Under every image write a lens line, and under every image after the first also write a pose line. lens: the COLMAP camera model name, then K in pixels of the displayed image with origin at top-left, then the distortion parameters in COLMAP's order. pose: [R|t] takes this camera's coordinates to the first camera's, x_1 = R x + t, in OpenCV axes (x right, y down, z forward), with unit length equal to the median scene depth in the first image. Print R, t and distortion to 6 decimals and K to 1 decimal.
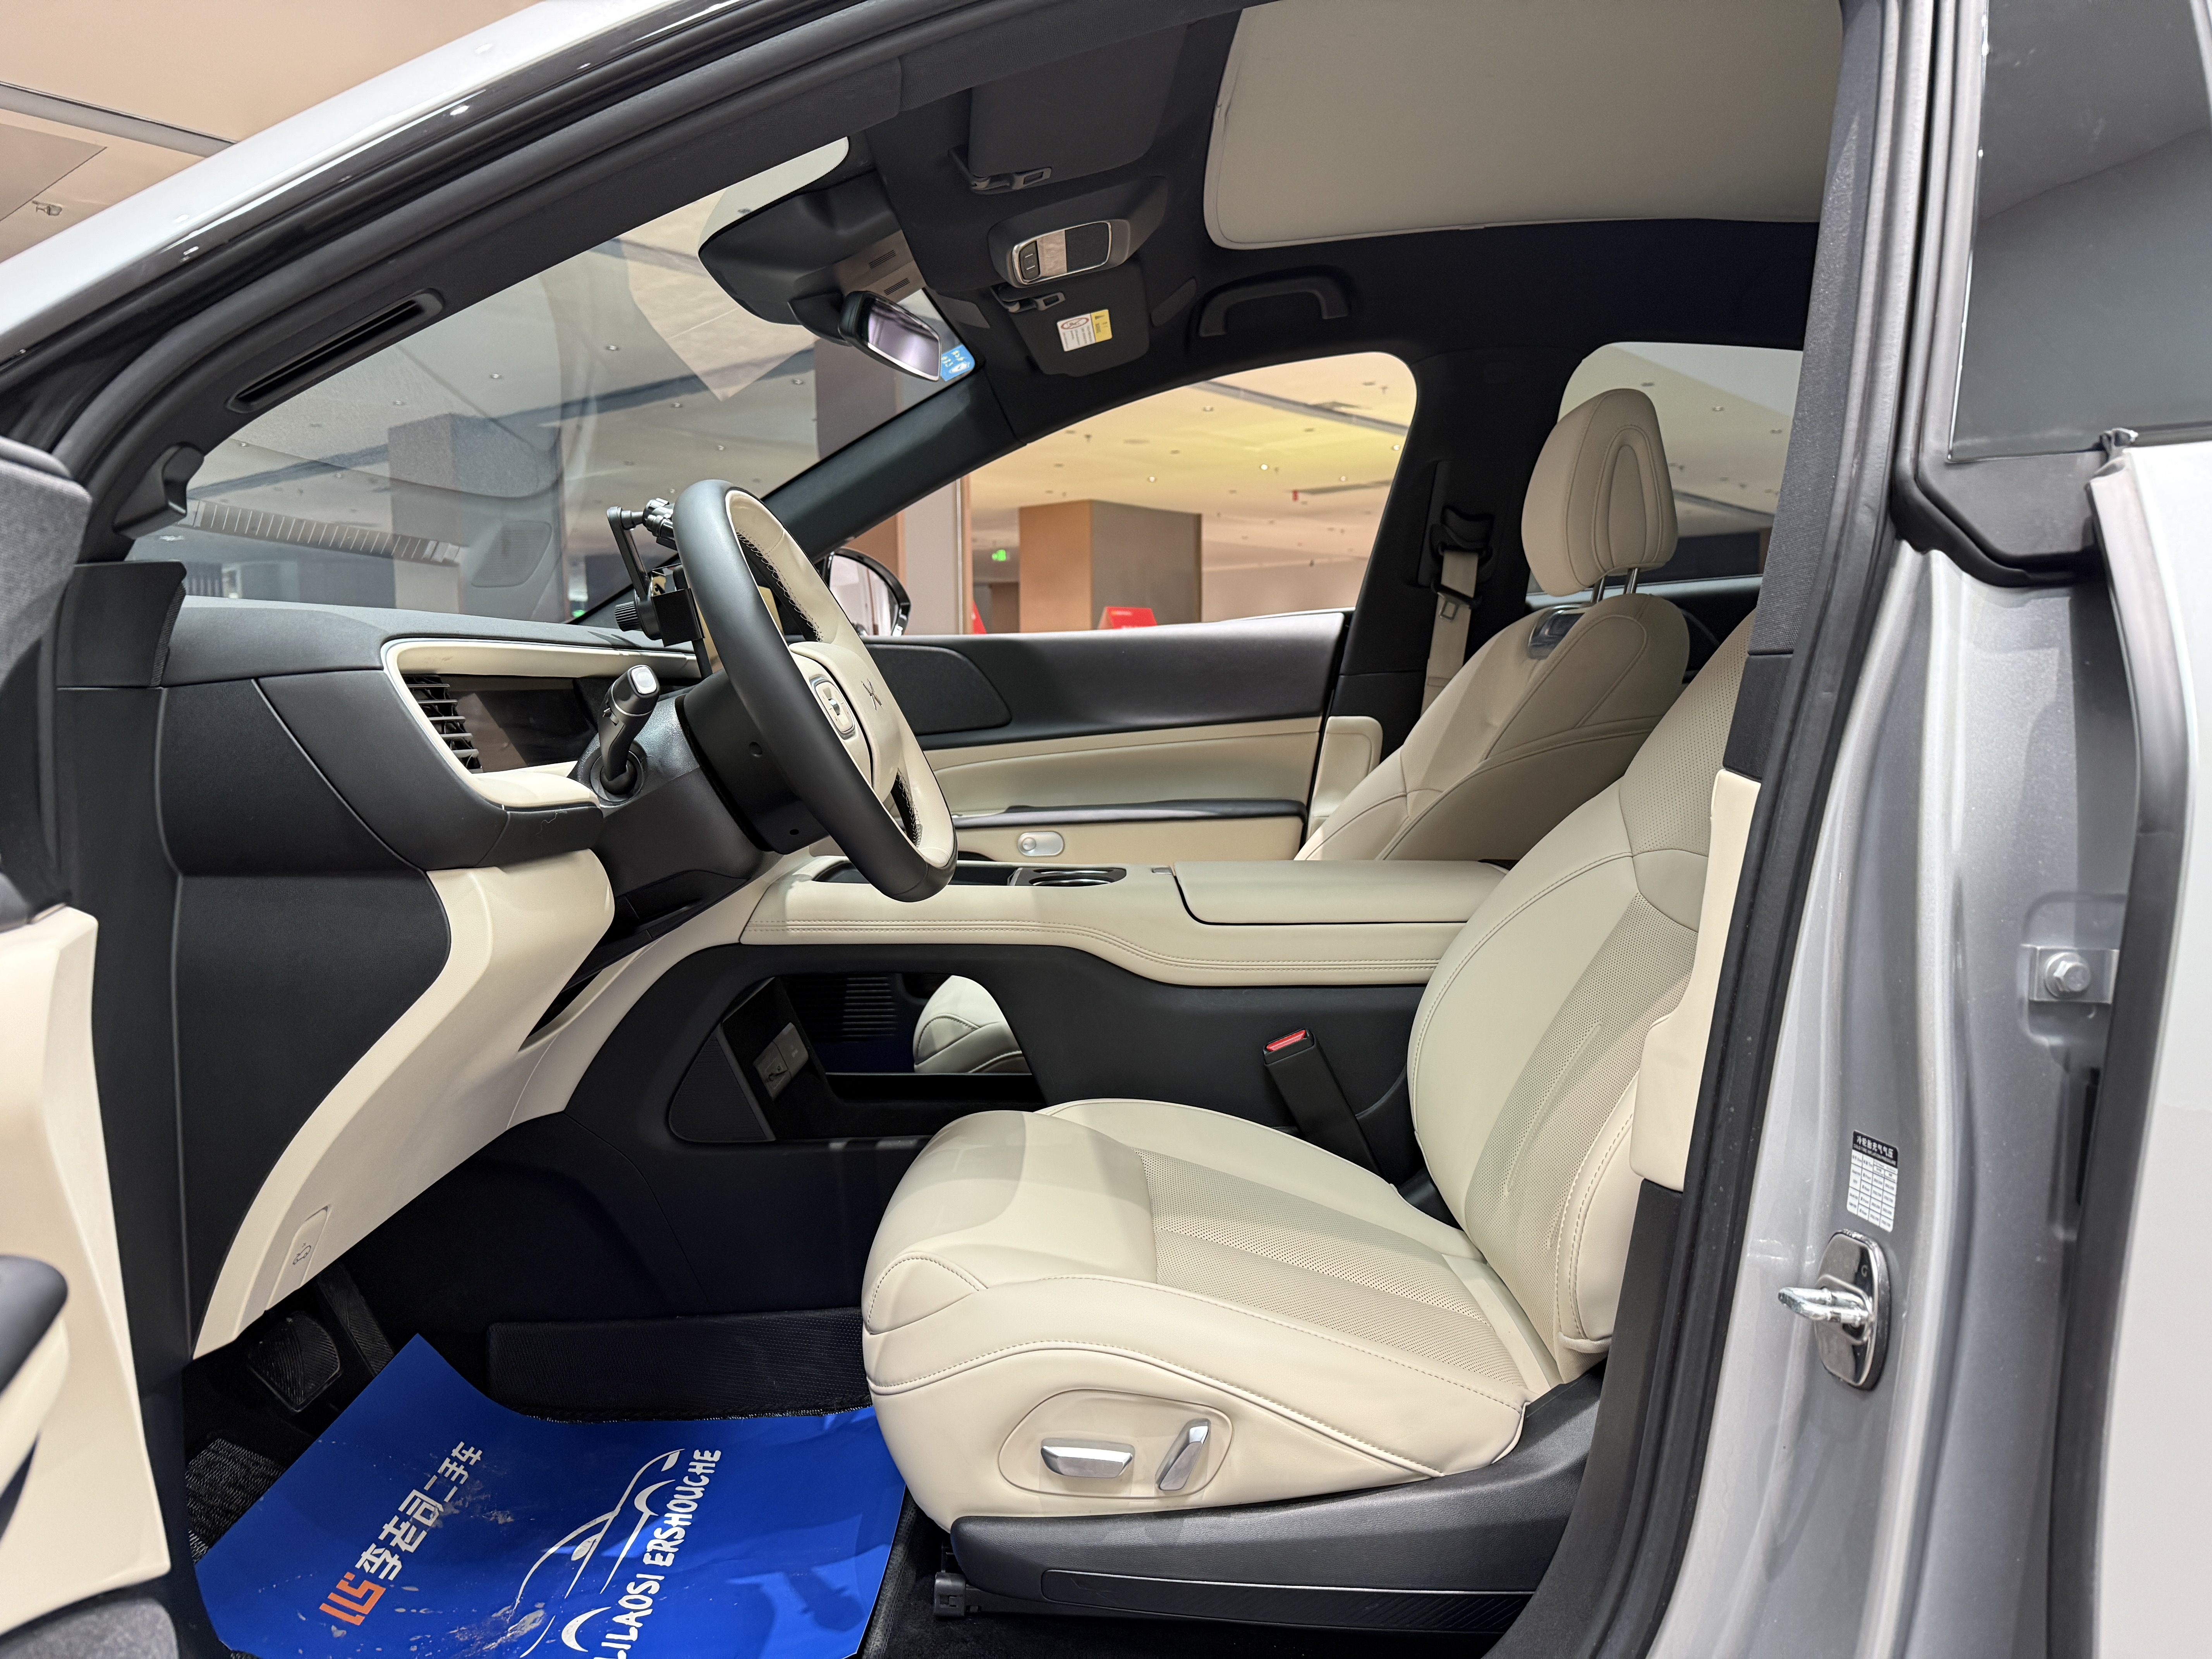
lens RADIAL K [[1537.9, 0, 1102.6], [0, 1537.9, 810.9], [0, 0, 1]] dist [0.107386, -0.152922]
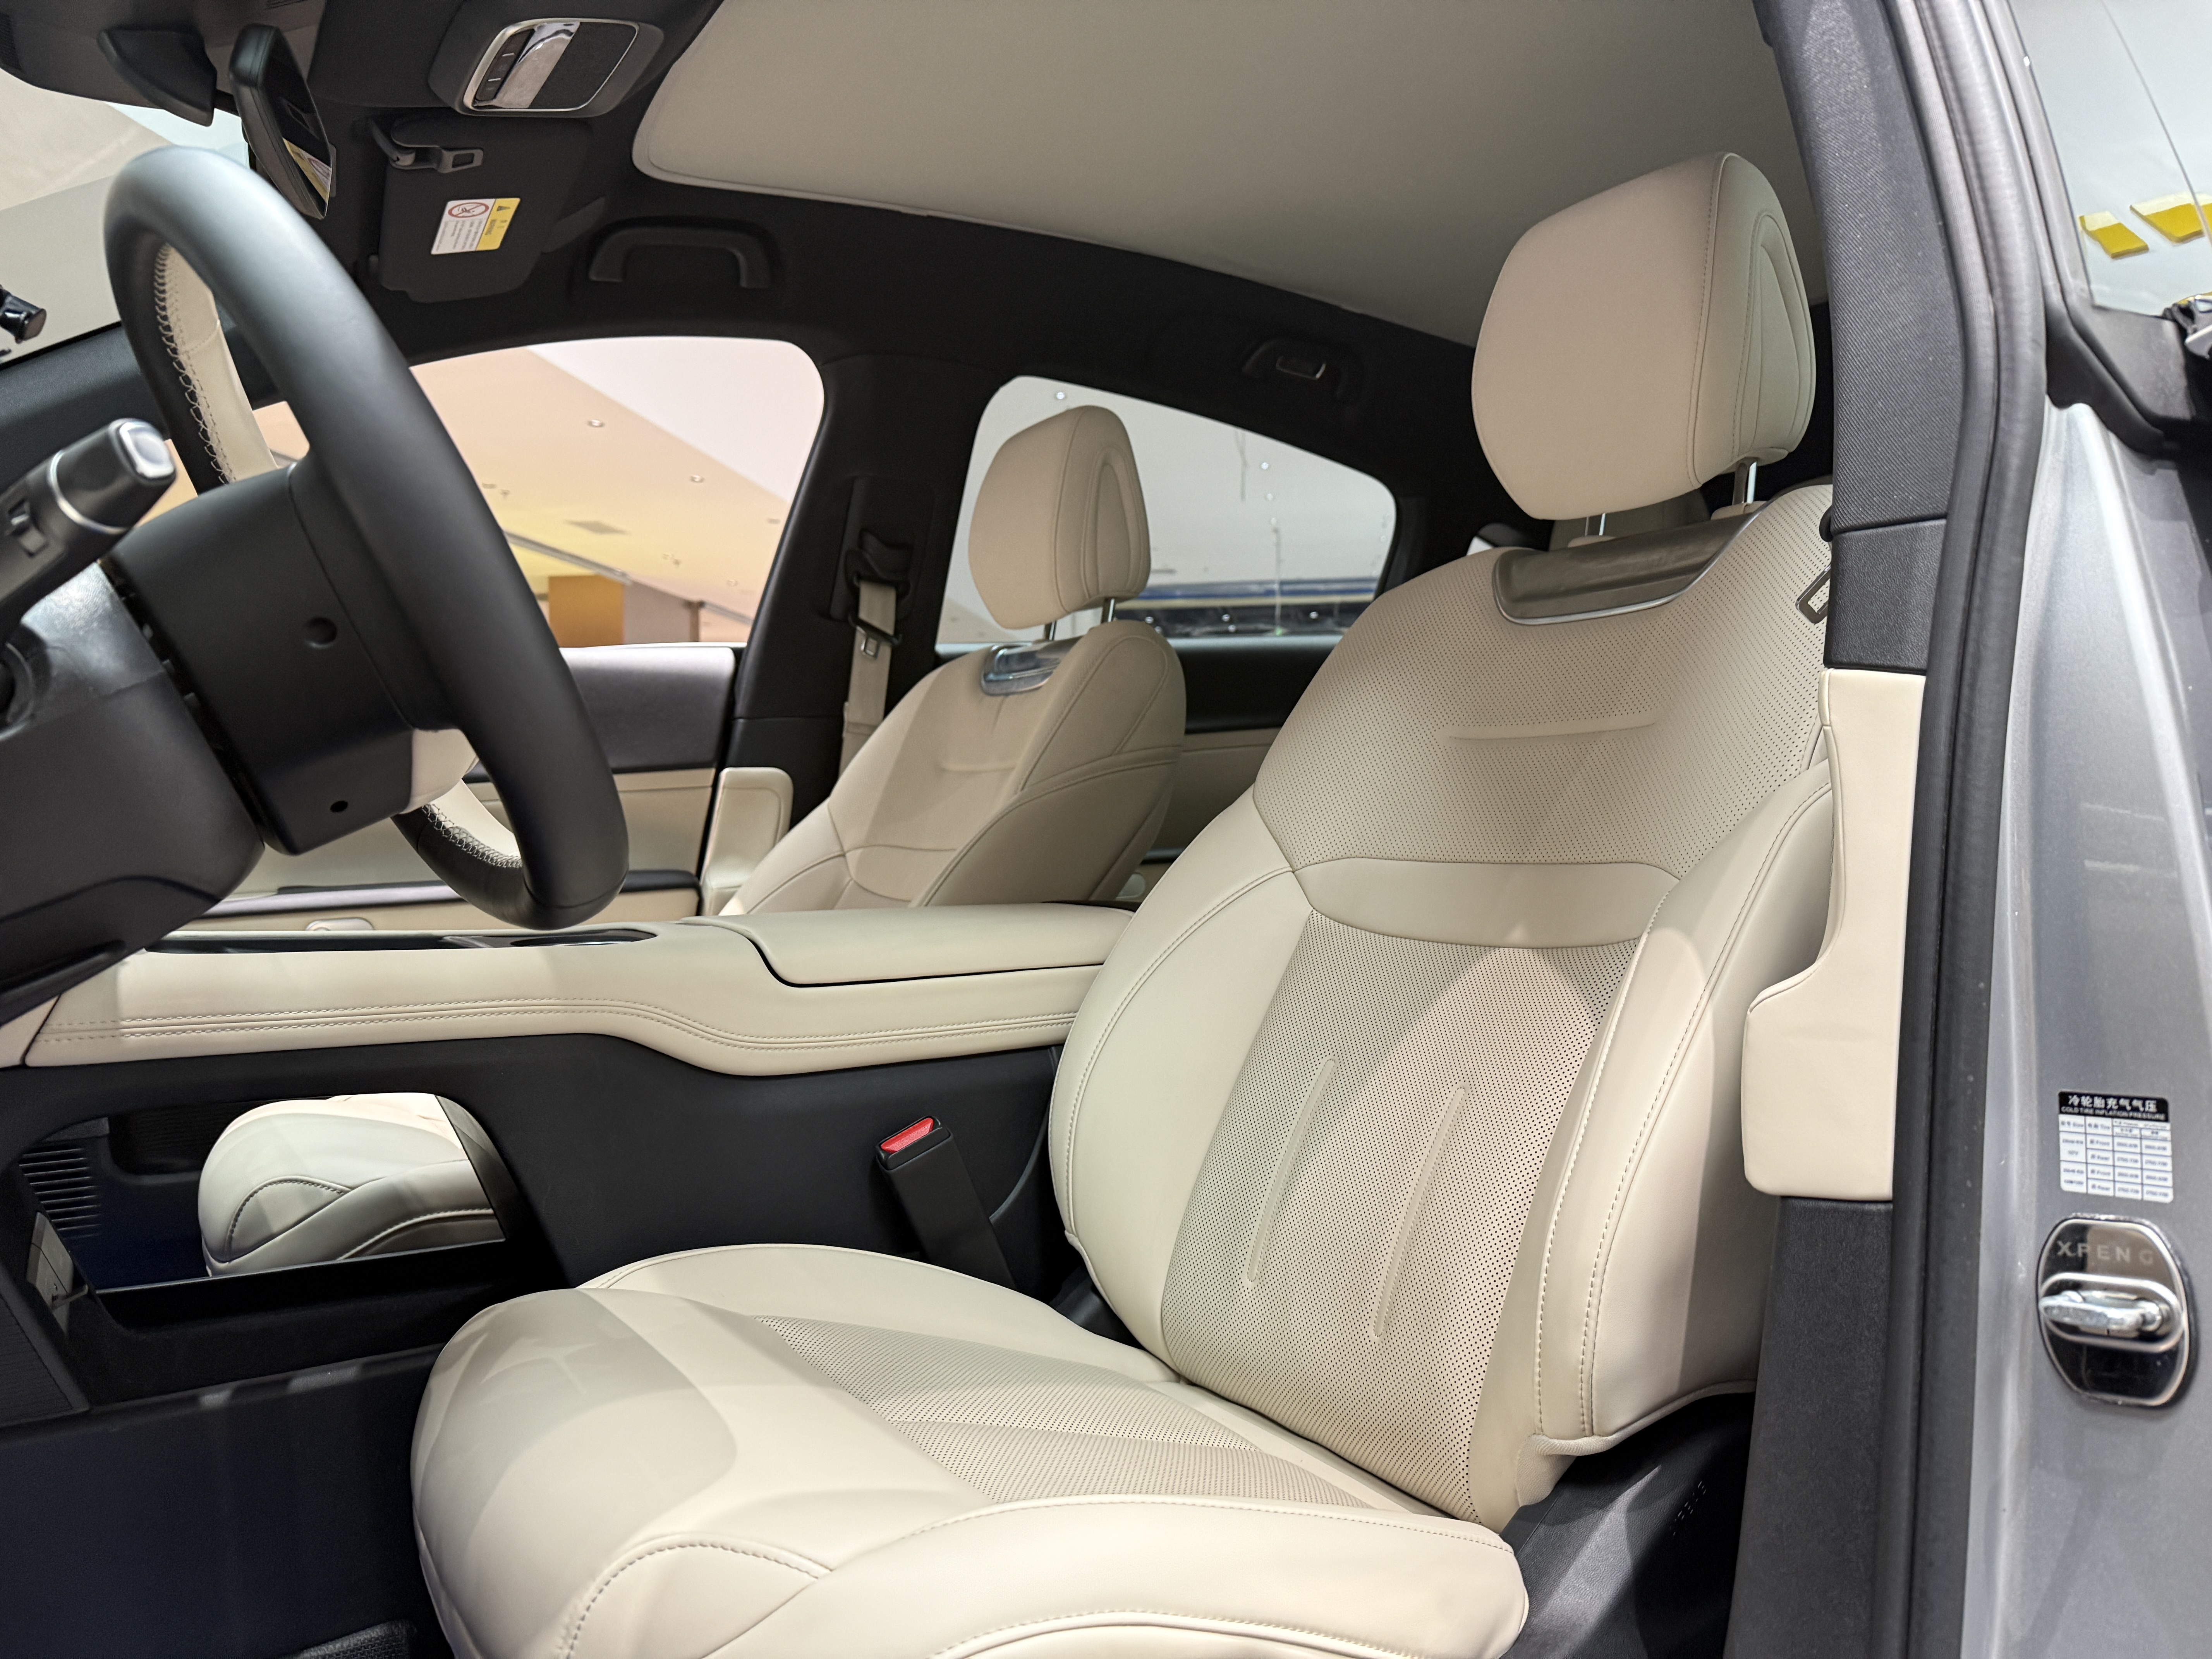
lens RADIAL K [[1537.1, 0, 1076.7], [0, 1537.1, 816.0], [0, 0, 1]] dist [0.055327, -0.073313]
pose [[0.846892, 0.003332, 0.531754, -0.182618], [0.042897, 0.996293, -0.074563, 0.046598], [-0.530031, 0.085957, 0.843610, 0.269557]]
